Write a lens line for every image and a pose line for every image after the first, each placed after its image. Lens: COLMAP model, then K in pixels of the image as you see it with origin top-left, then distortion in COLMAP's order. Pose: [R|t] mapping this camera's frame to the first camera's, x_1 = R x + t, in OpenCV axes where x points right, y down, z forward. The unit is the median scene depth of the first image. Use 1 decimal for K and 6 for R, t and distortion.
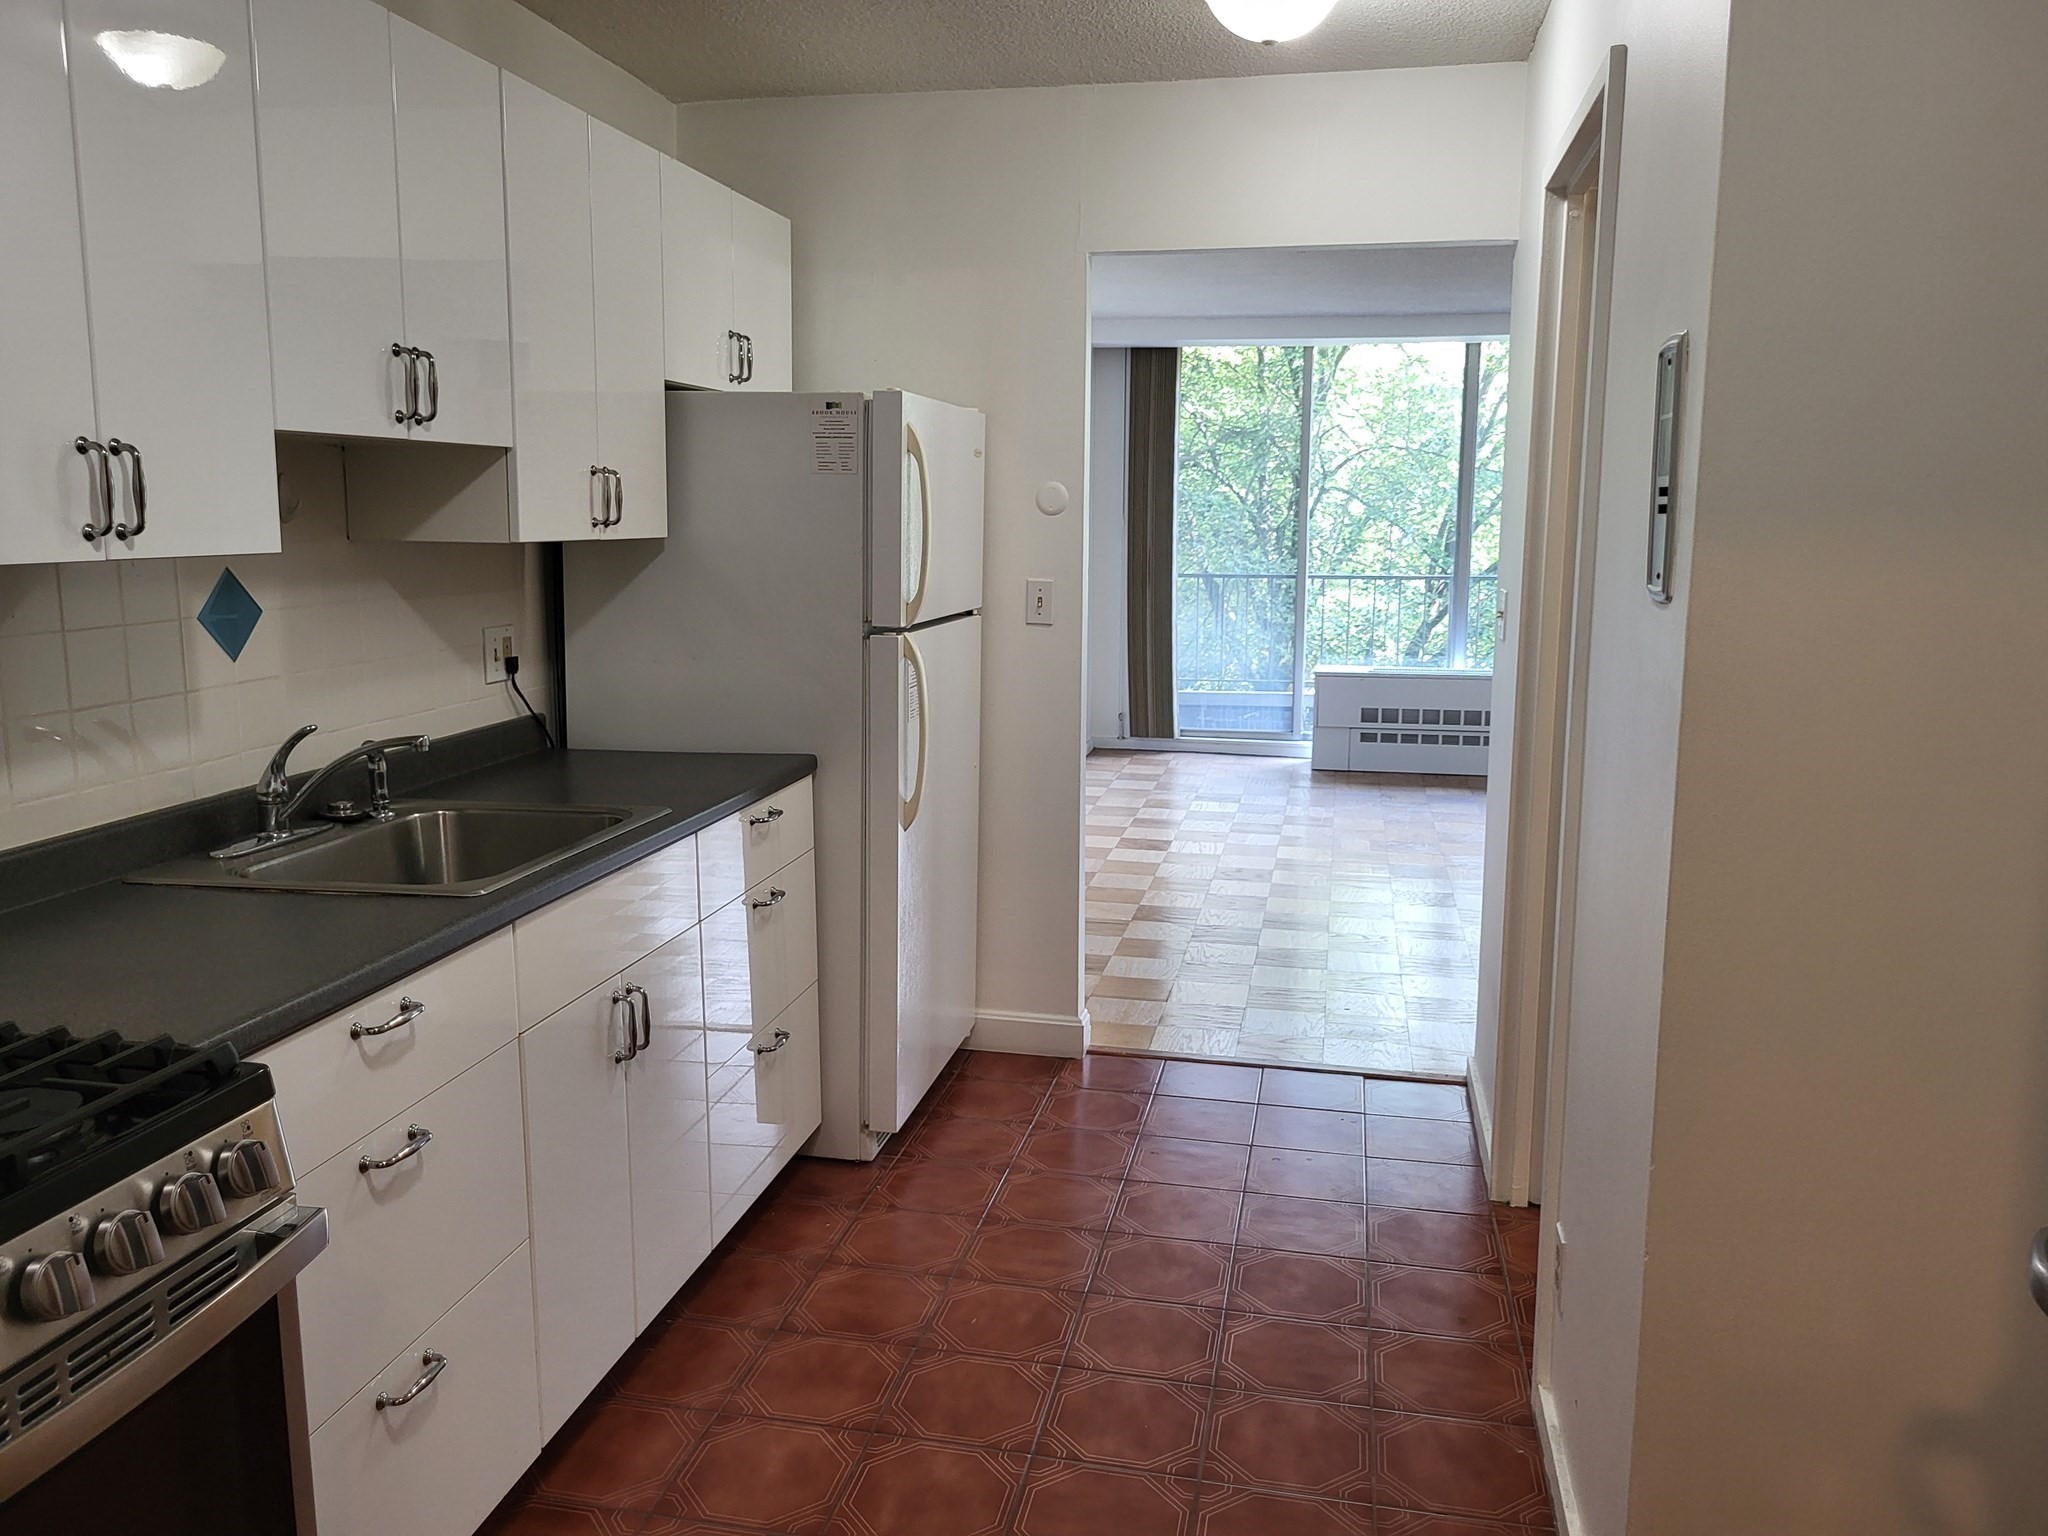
lens RADIAL K [[1563.9, 0, 1005.3], [0, 1563.9, 767.2], [0, 0, 1]] dist [0.027535, -0.004759]
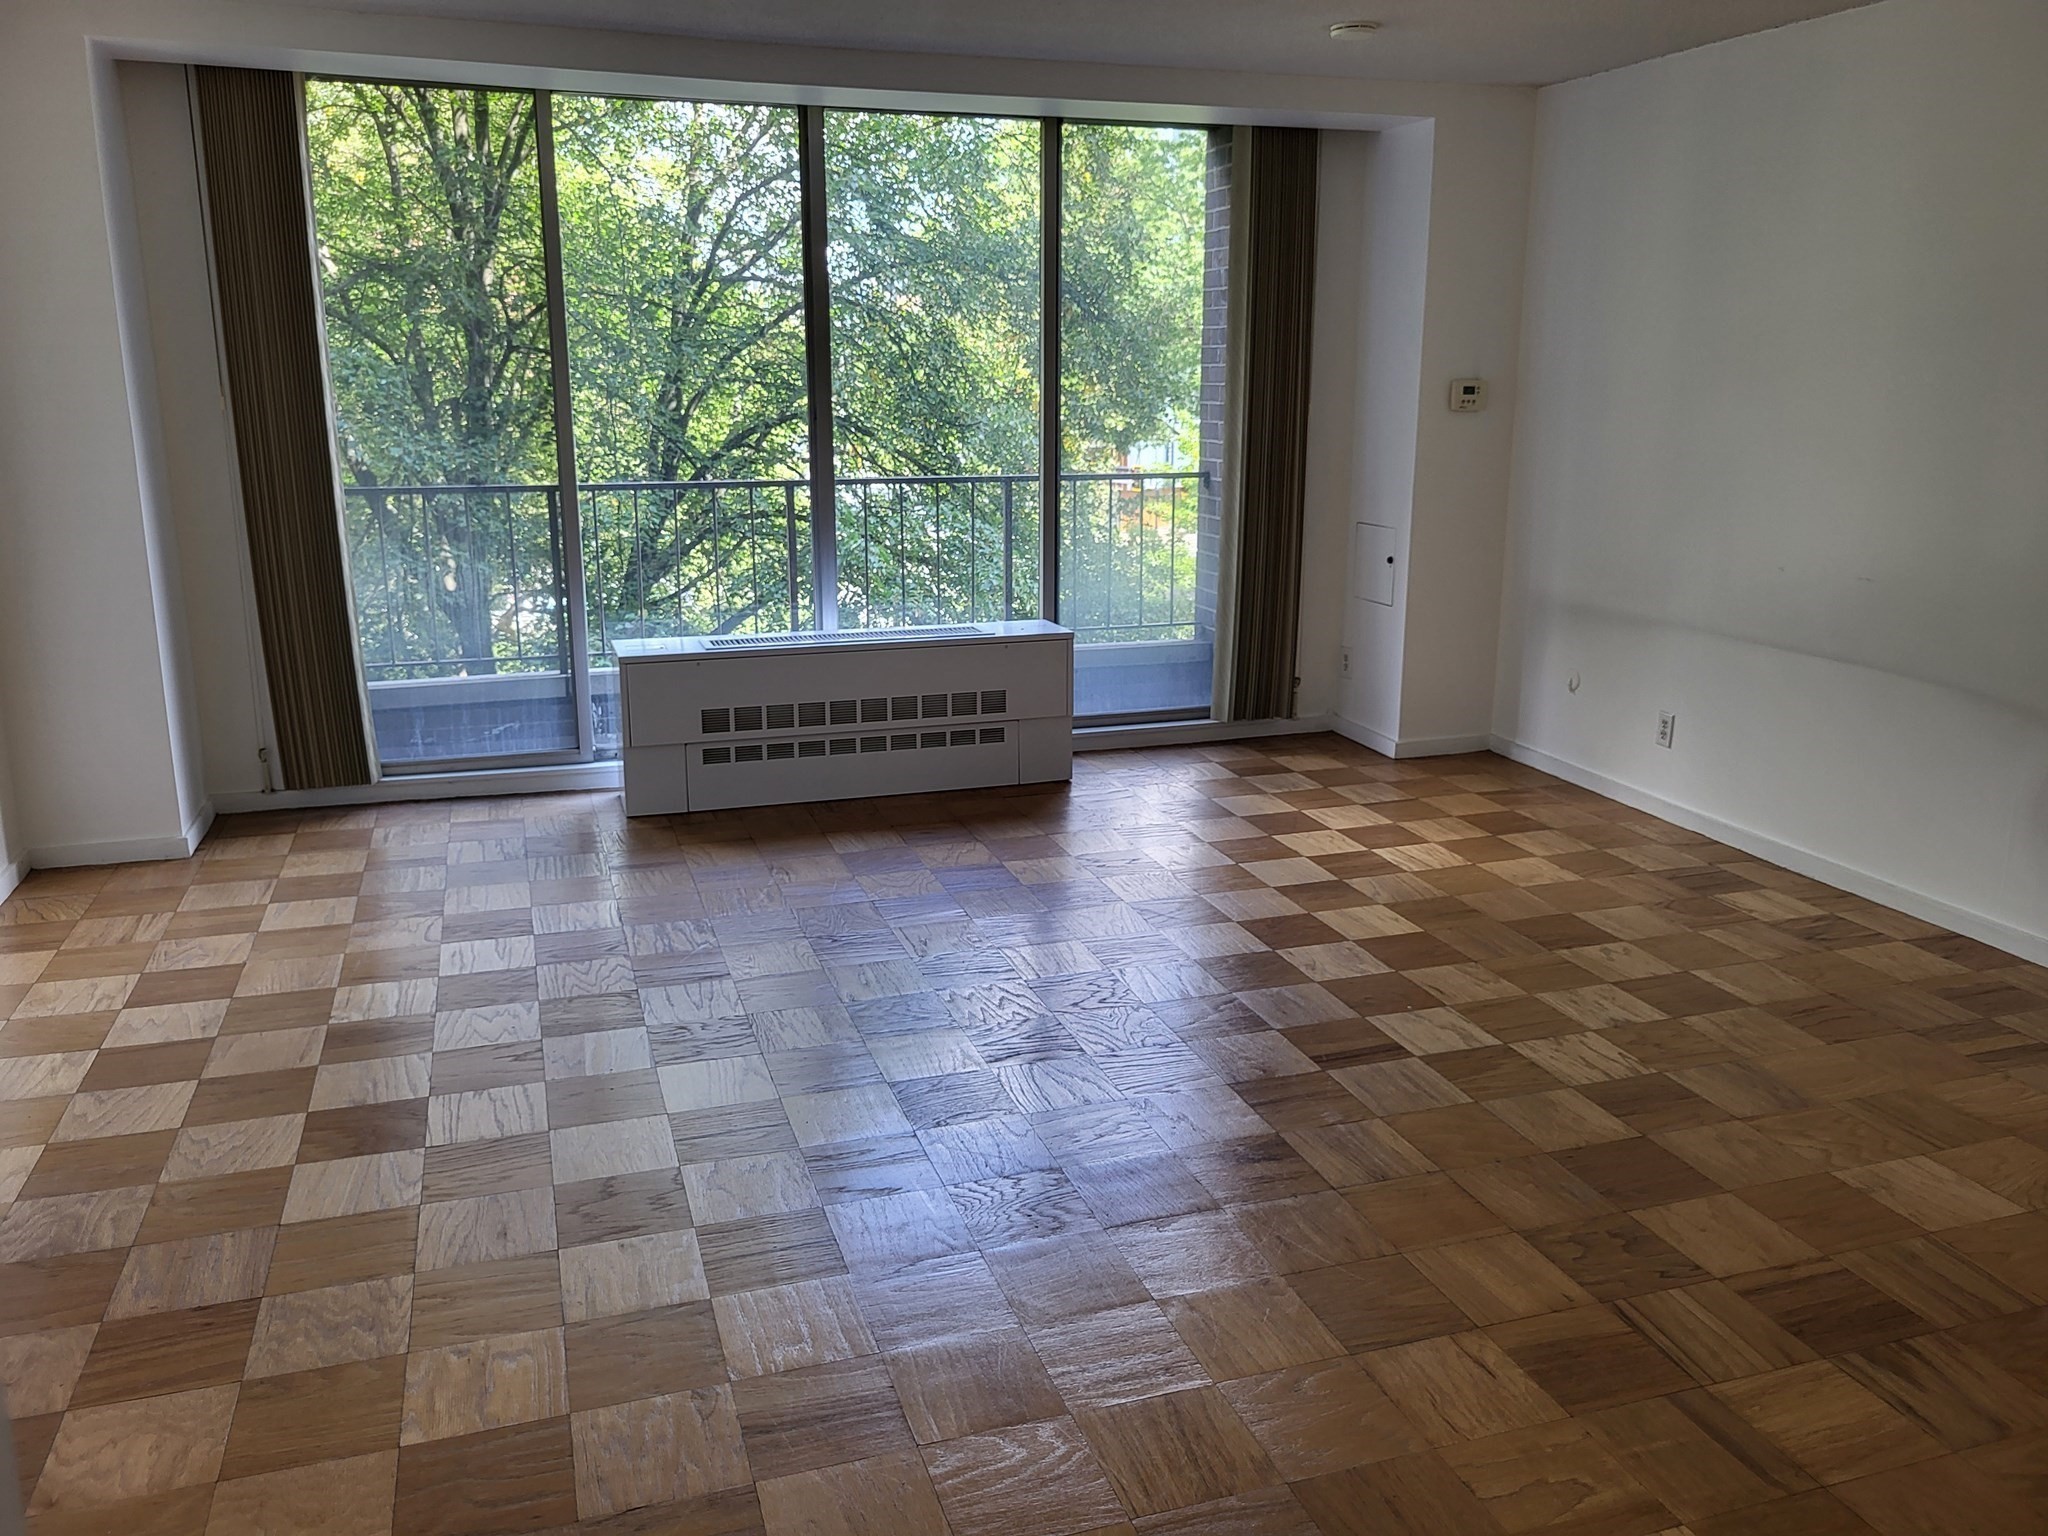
lens RADIAL K [[1563.9, 0, 1005.3], [0, 1563.9, 767.2], [0, 0, 1]] dist [0.027535, -0.004759]
pose [[0.867261, -0.120683, 0.483005, 0.034008], [0.080353, 0.991386, 0.103428, -0.067596], [-0.491327, -0.050888, 0.869487, 0.407568]]
